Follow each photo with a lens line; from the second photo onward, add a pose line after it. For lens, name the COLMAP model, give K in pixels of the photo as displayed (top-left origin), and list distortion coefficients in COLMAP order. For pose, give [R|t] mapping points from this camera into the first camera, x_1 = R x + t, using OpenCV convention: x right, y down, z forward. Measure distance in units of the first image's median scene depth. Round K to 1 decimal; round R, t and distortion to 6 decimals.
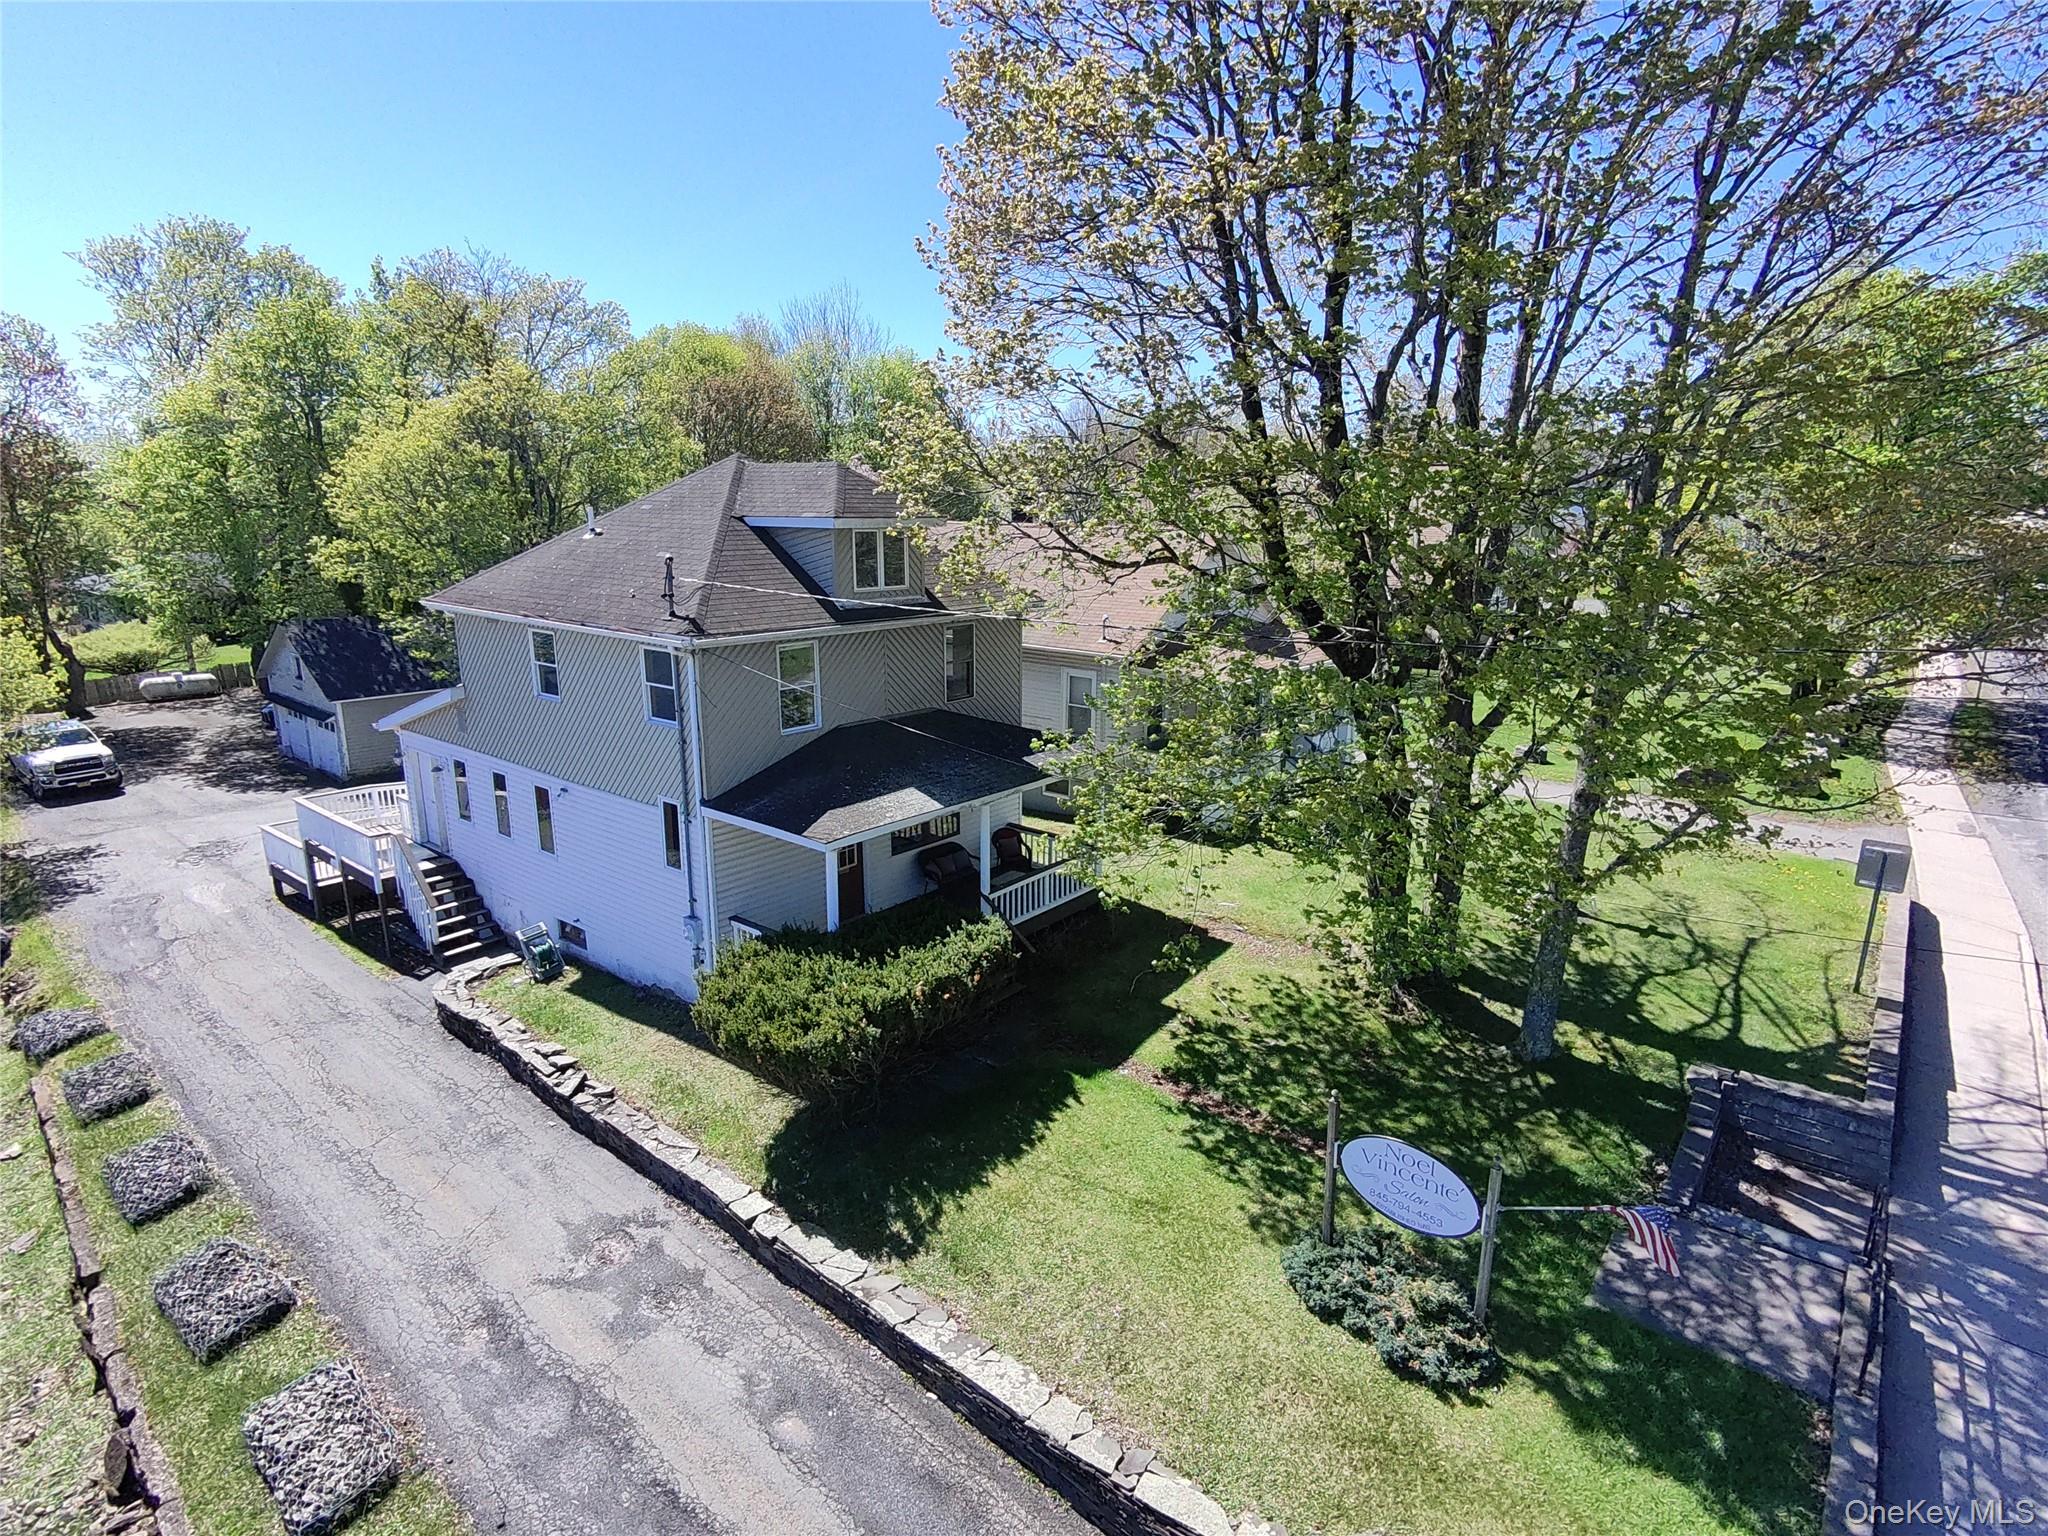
lens RADIAL K [[1070.3, 0, 1018.7], [0, 1070.3, 767.9], [0, 0, 1]] dist [0.003620, -0.004771]
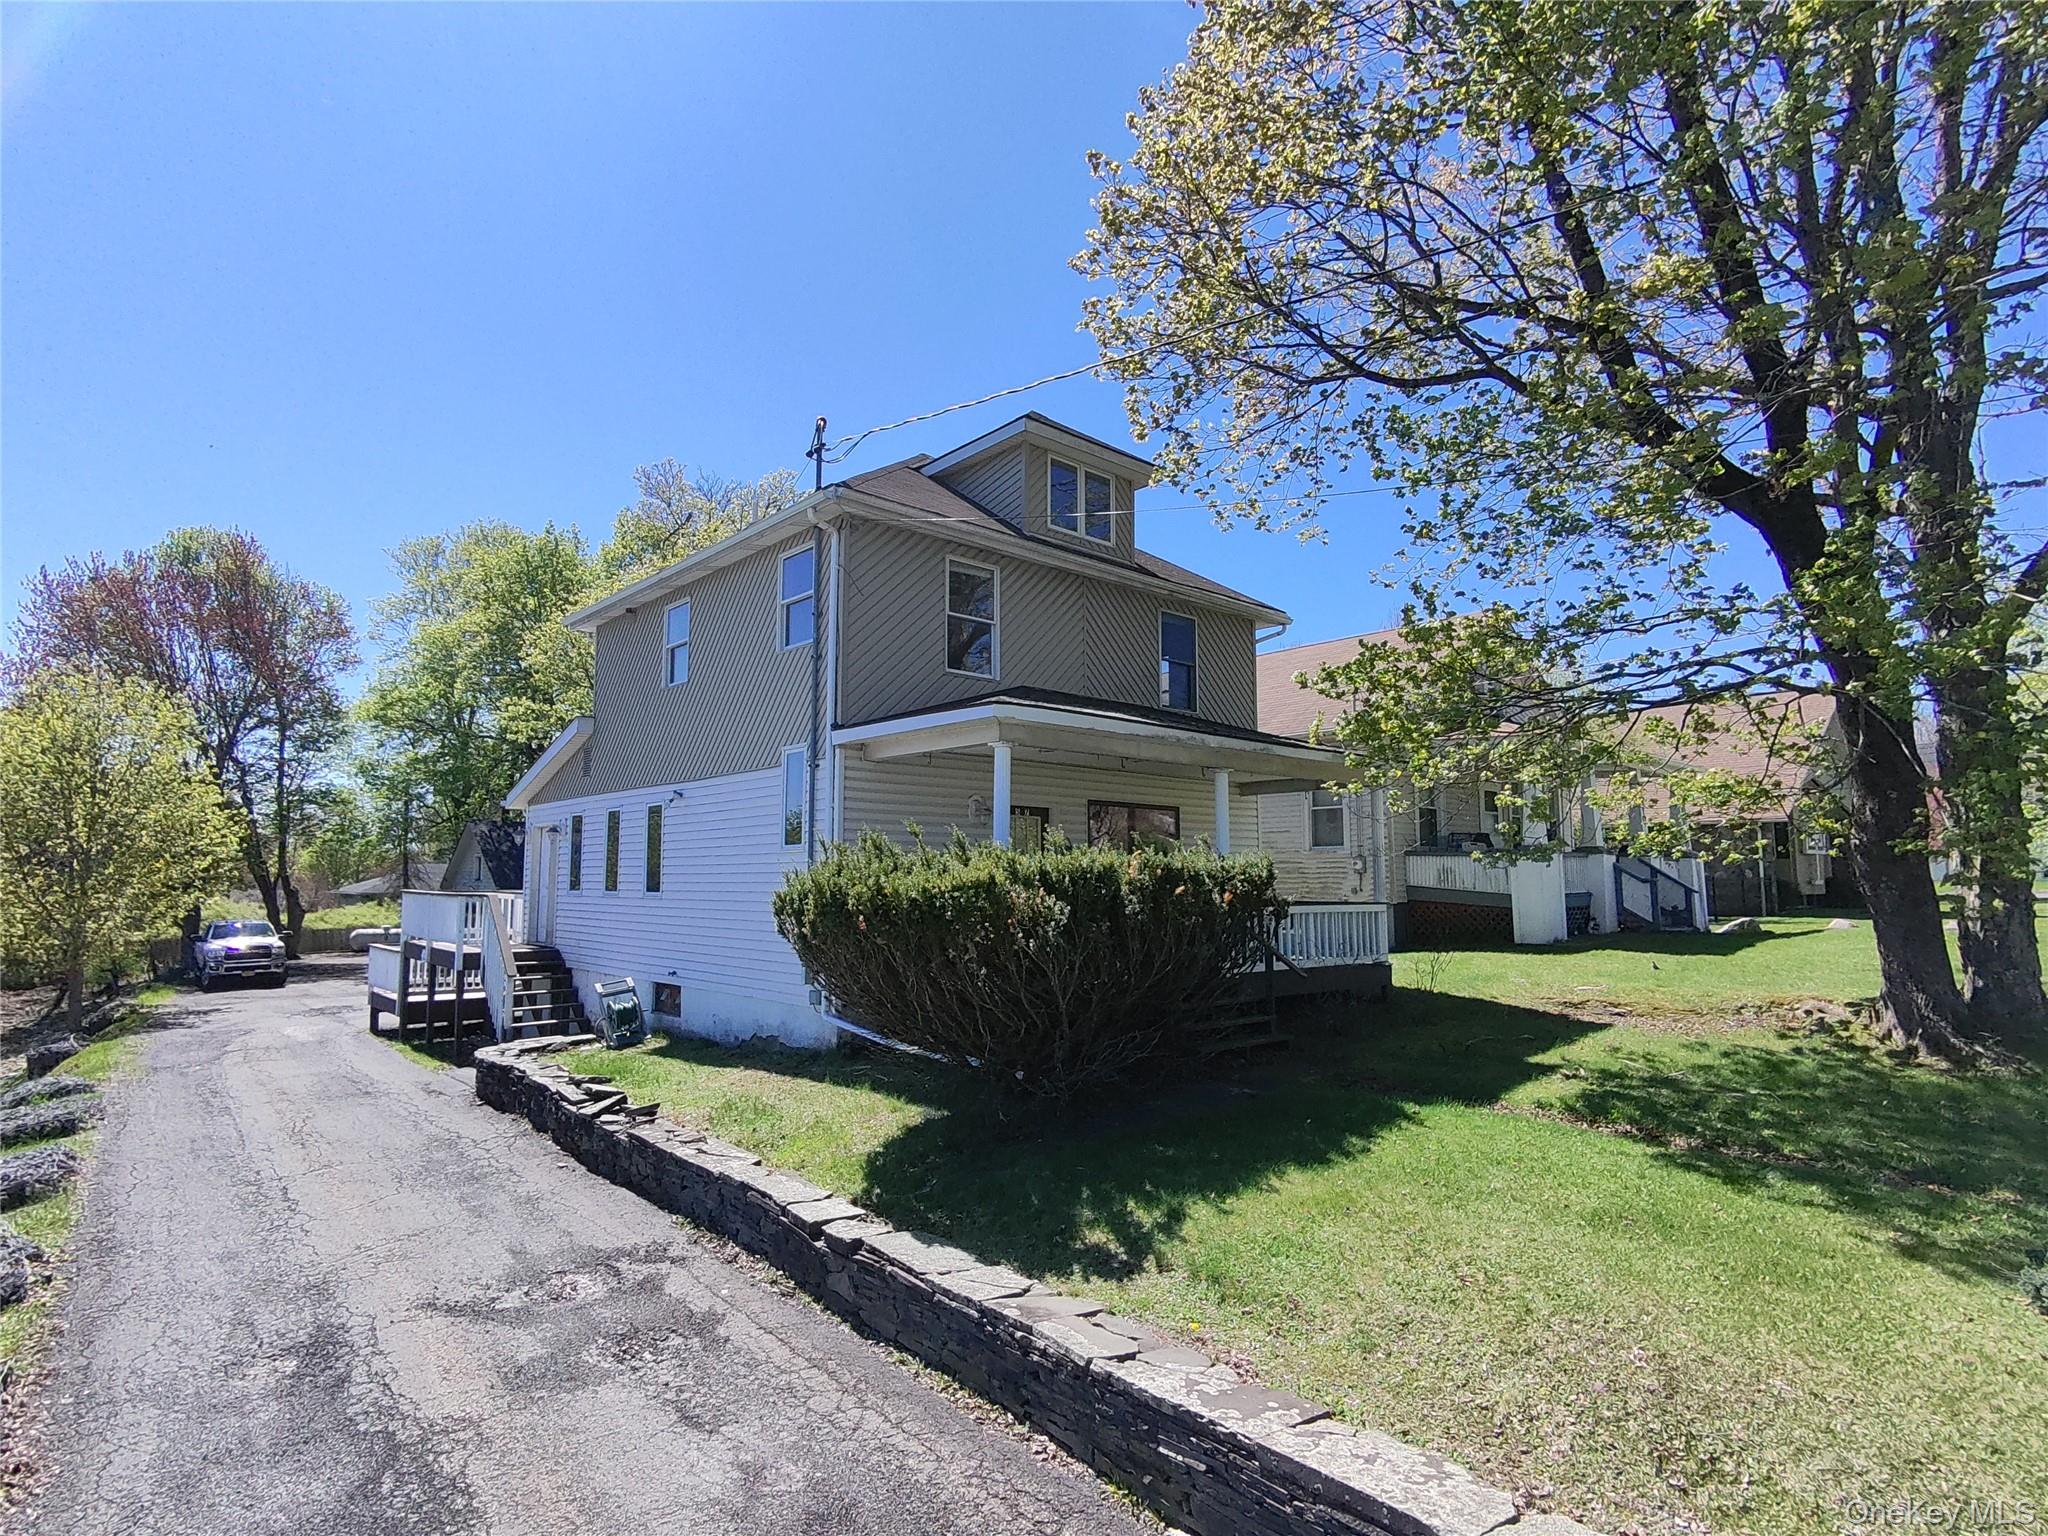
lens RADIAL K [[1070.3, 0, 1029.5], [0, 1070.3, 769.2], [0, 0, 1]] dist [0.003620, -0.004771]
pose [[0.985295, -0.027072, -0.168705, -0.049497], [-0.032665, 0.939313, -0.341503, 0.365501], [0.167712, 0.341992, 0.924616, 0.422960]]
